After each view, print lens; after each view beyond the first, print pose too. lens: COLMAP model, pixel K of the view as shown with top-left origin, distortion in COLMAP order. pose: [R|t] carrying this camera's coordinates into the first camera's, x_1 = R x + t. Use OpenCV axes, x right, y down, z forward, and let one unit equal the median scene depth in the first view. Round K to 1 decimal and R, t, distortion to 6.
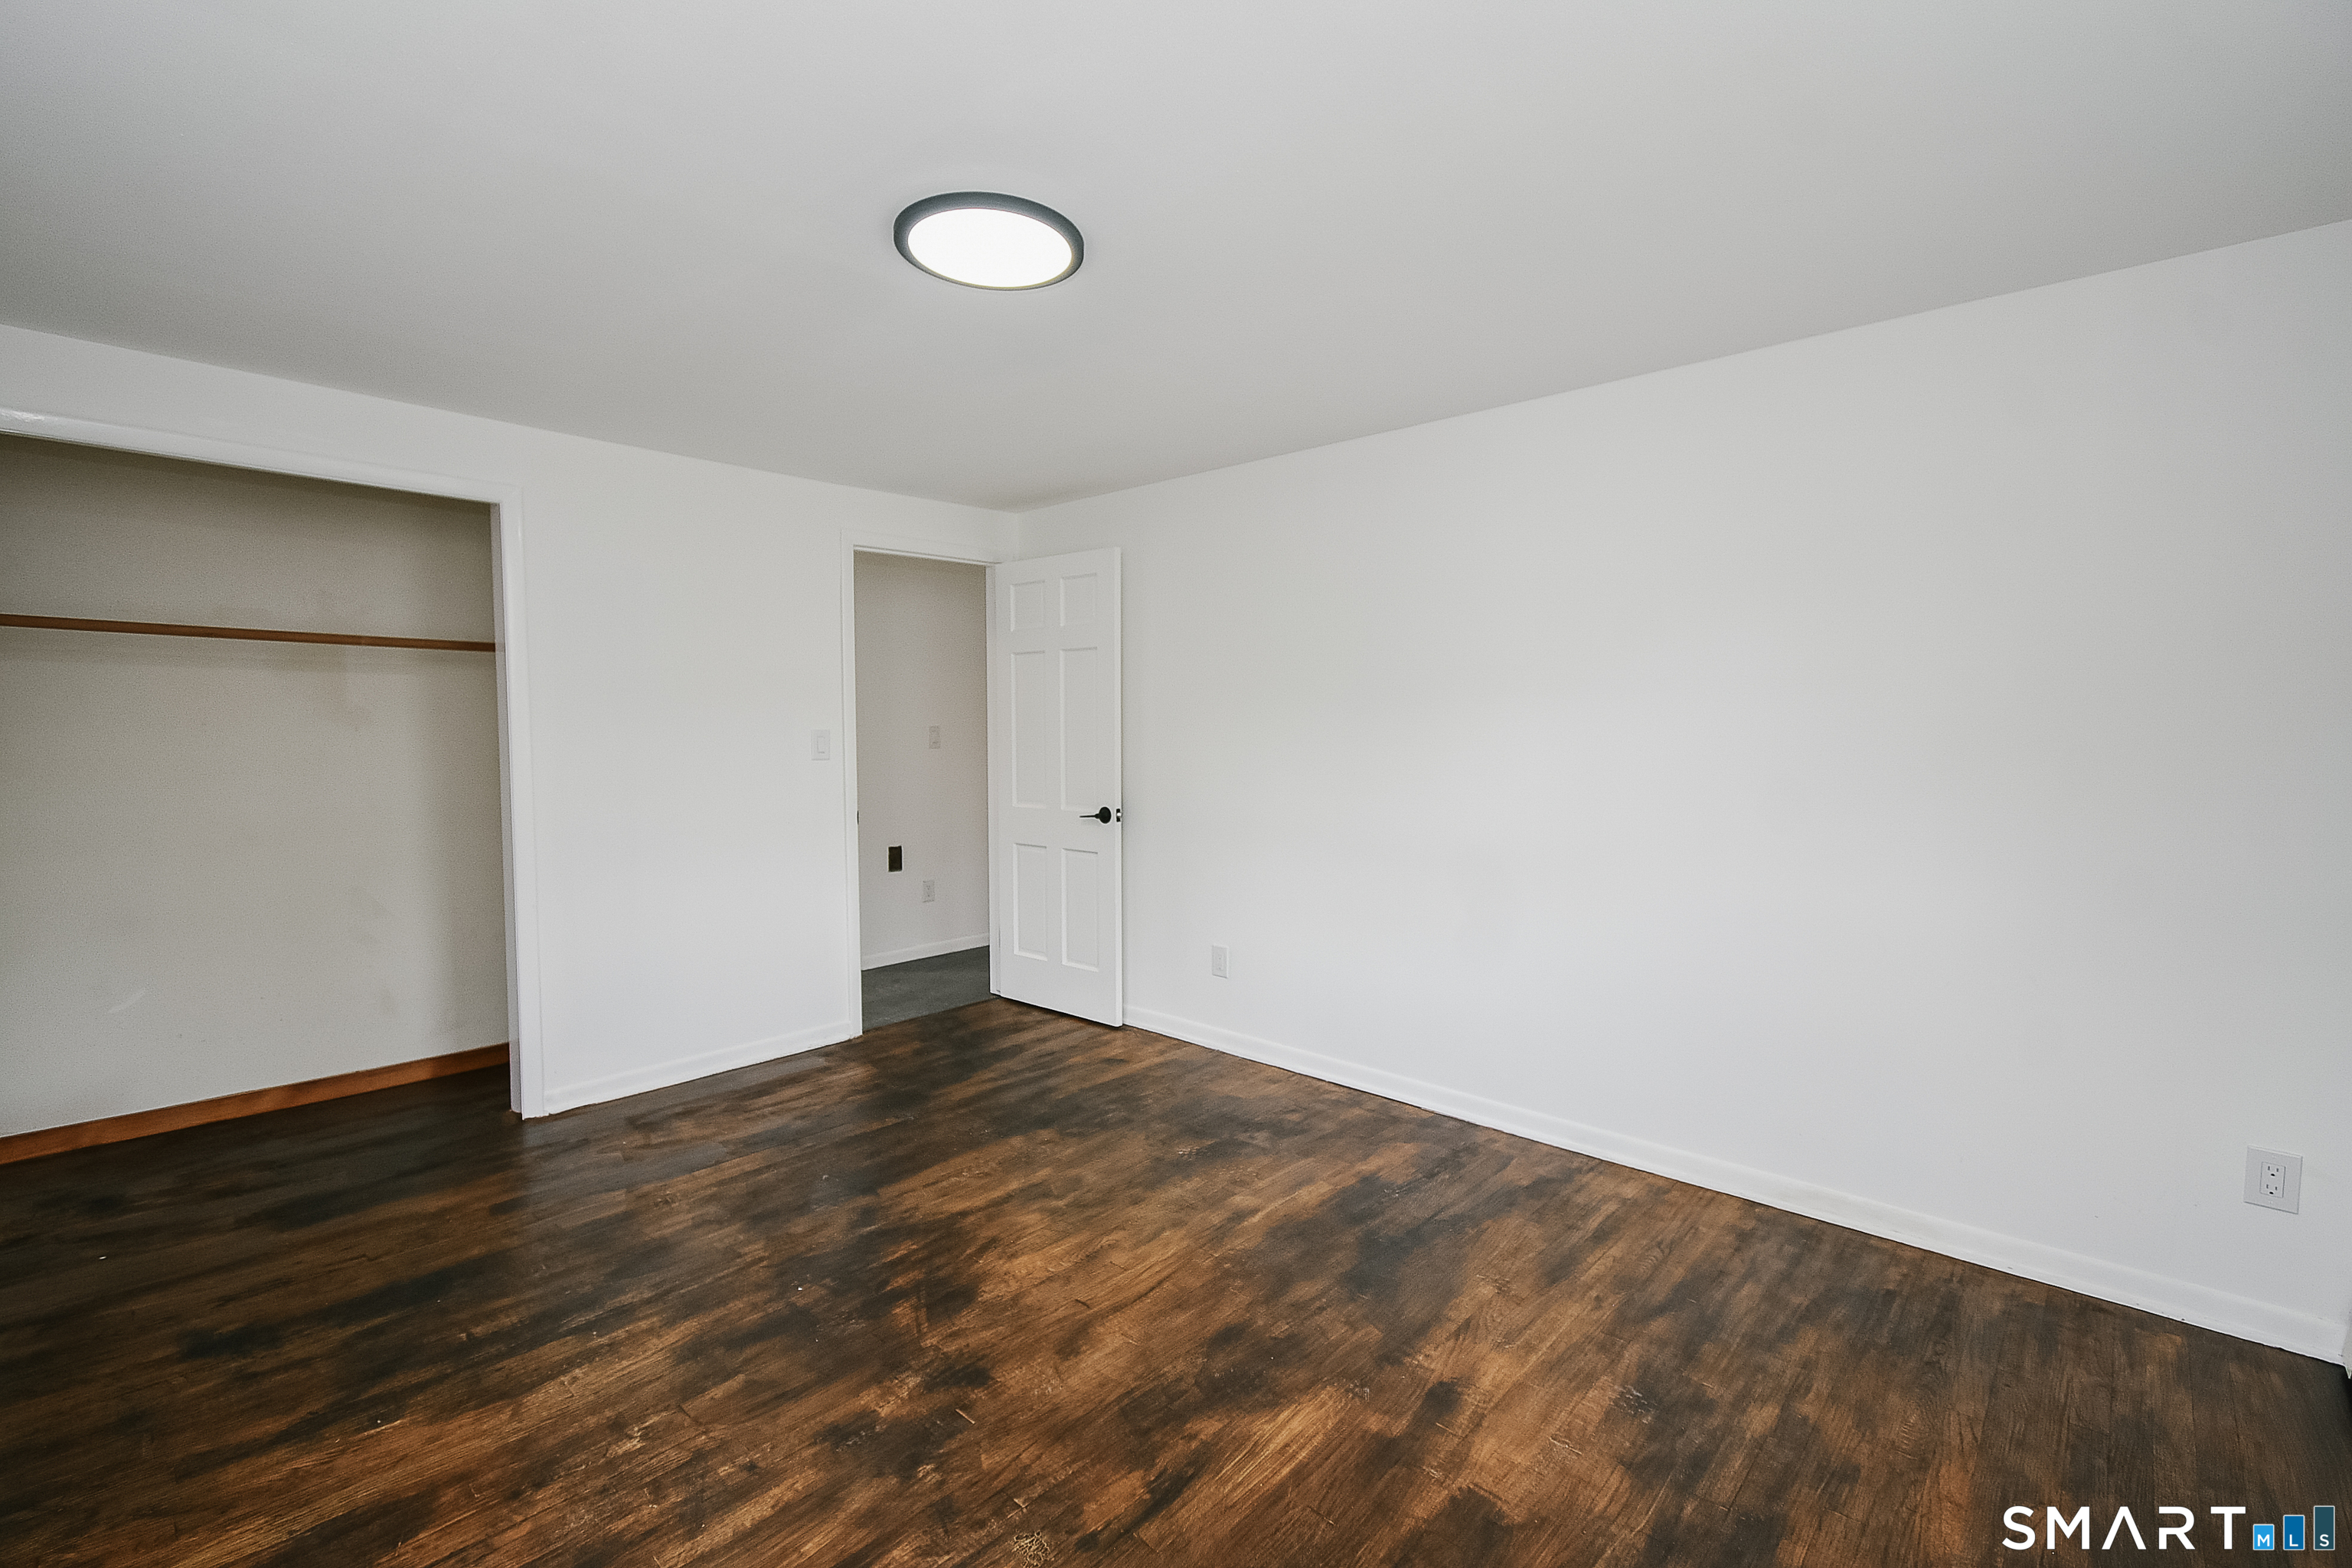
lens RADIAL K [[1041.0, 0, 1166.0], [0, 1041.0, 779.7], [0, 0, 1]] dist [0.004616, -0.003397]
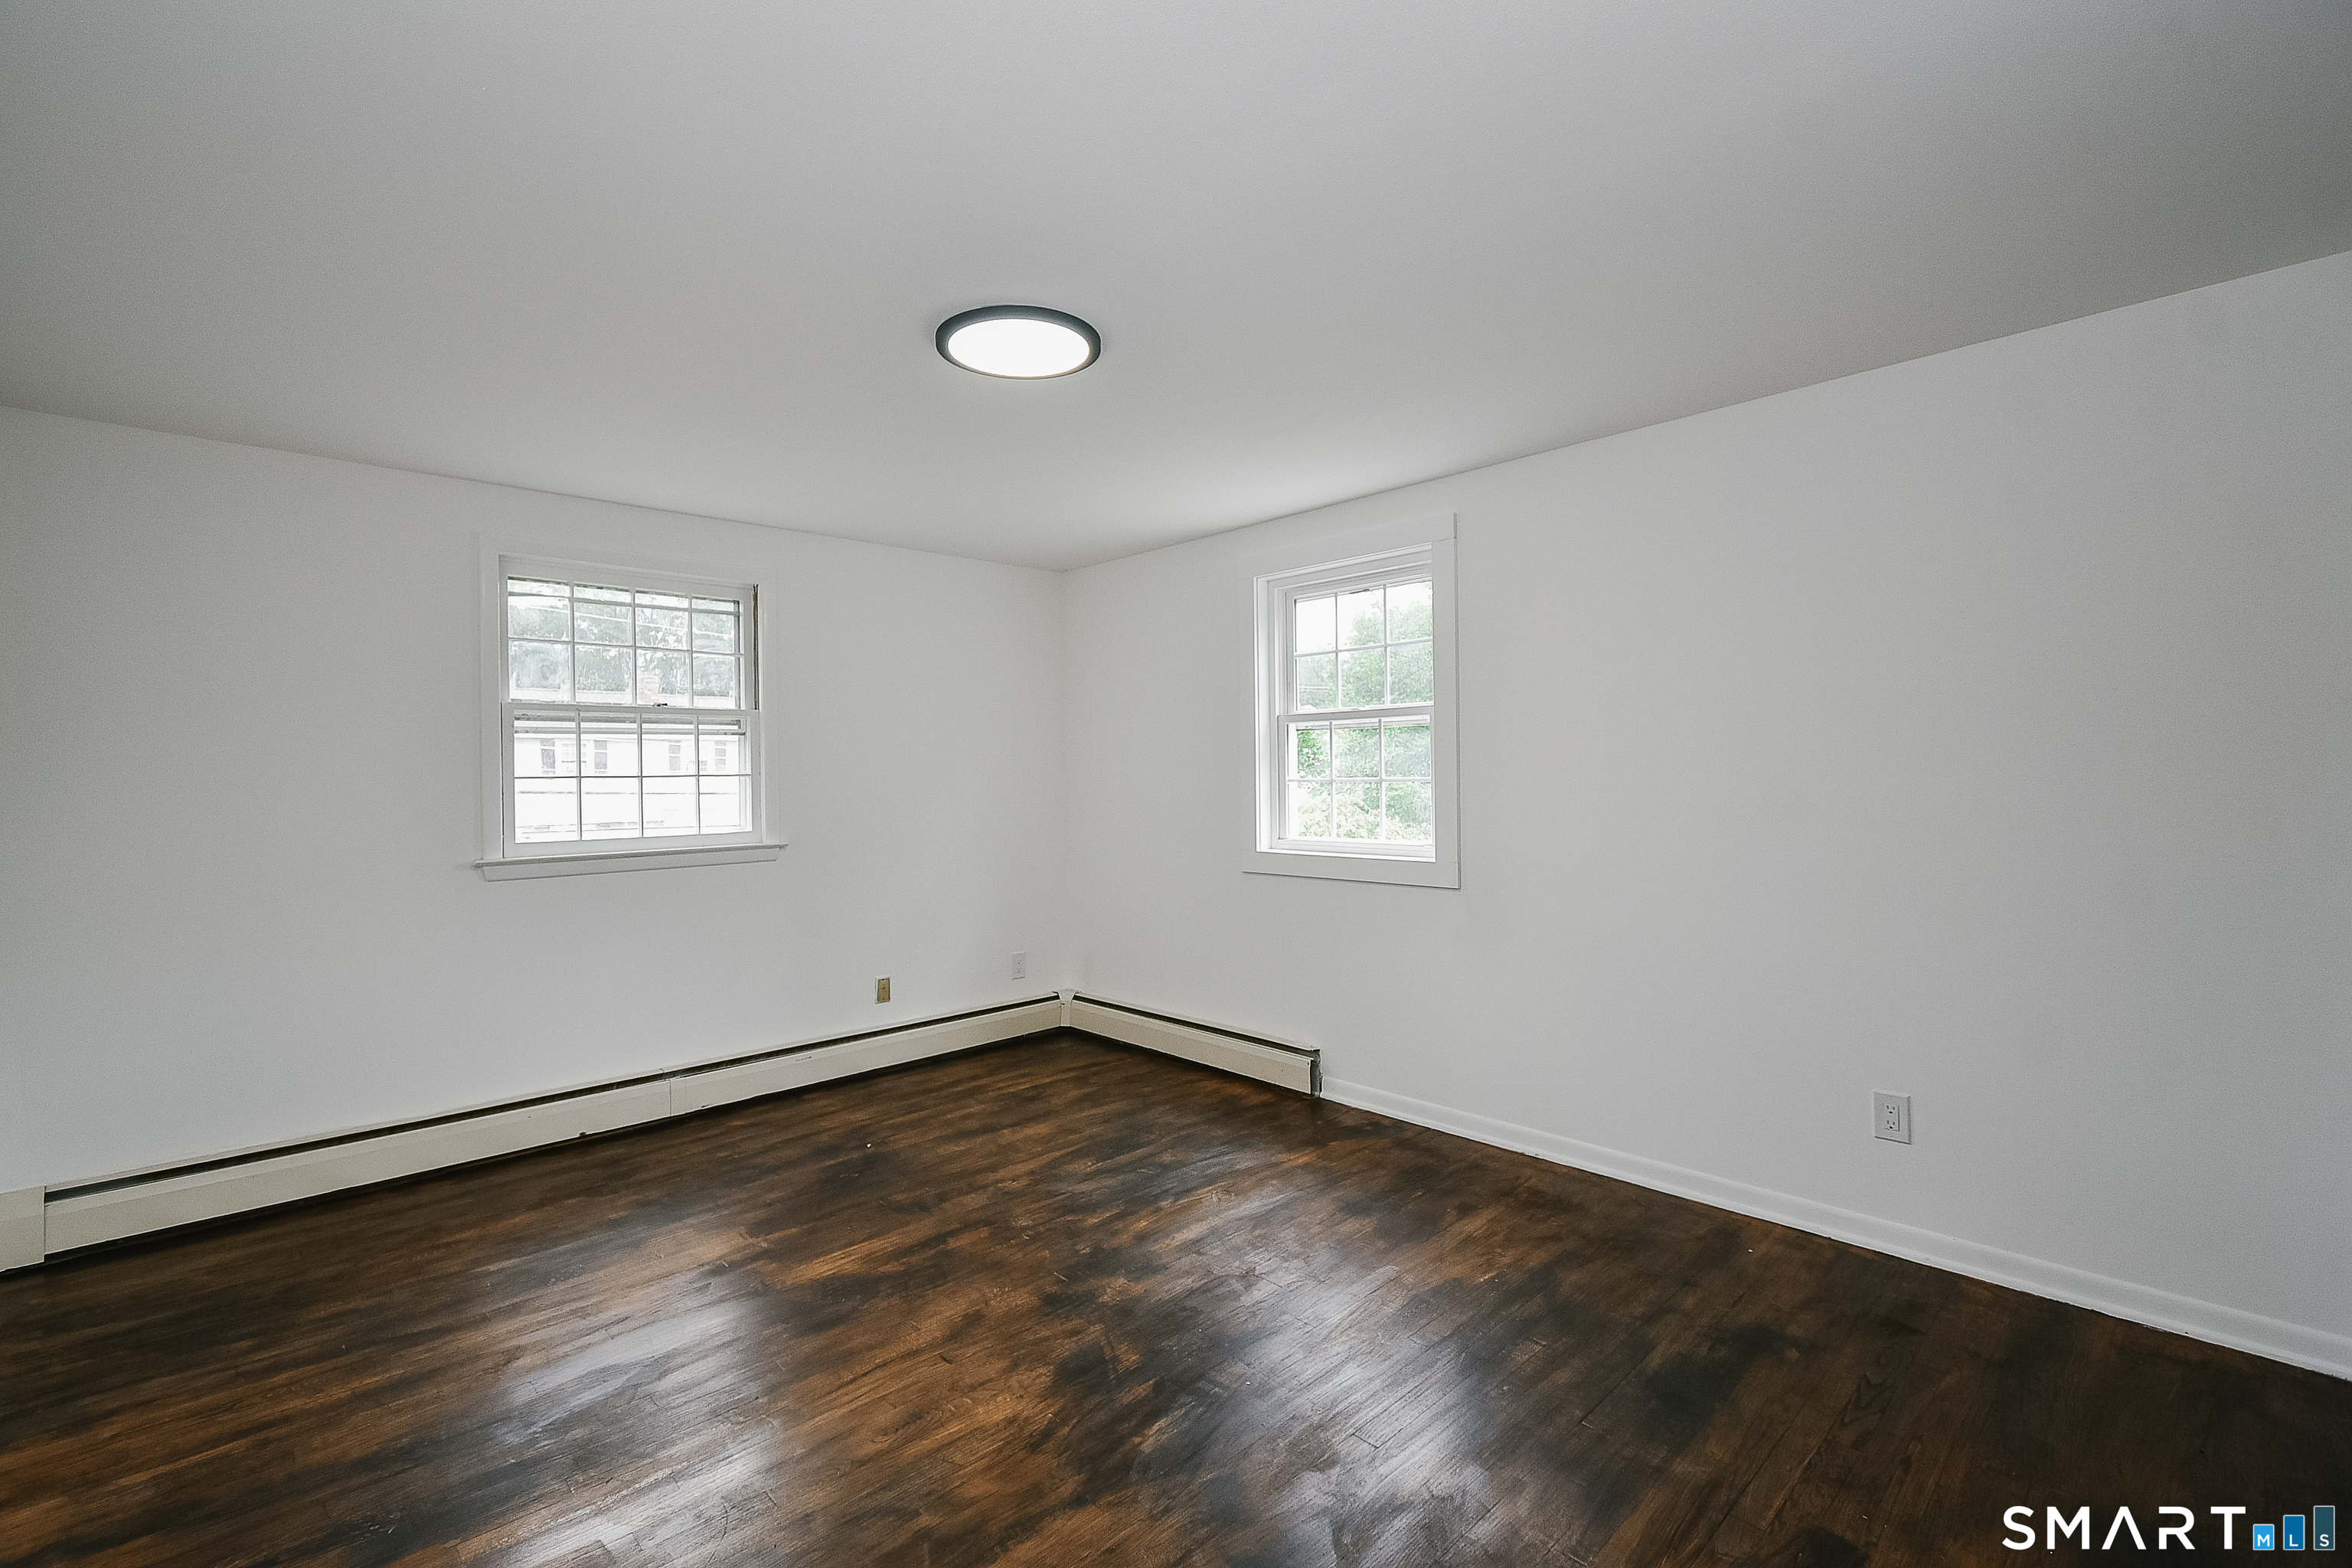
lens RADIAL K [[1027.1, 0, 1165.4], [0, 1027.1, 779.6], [0, 0, 1]] dist [-0.001165, -0.001400]
pose [[-0.998108, 0.011297, 0.060447, -0.376641], [0.014766, 0.998251, 0.057240, -0.094834], [-0.059694, 0.058024, -0.996529, 2.067859]]
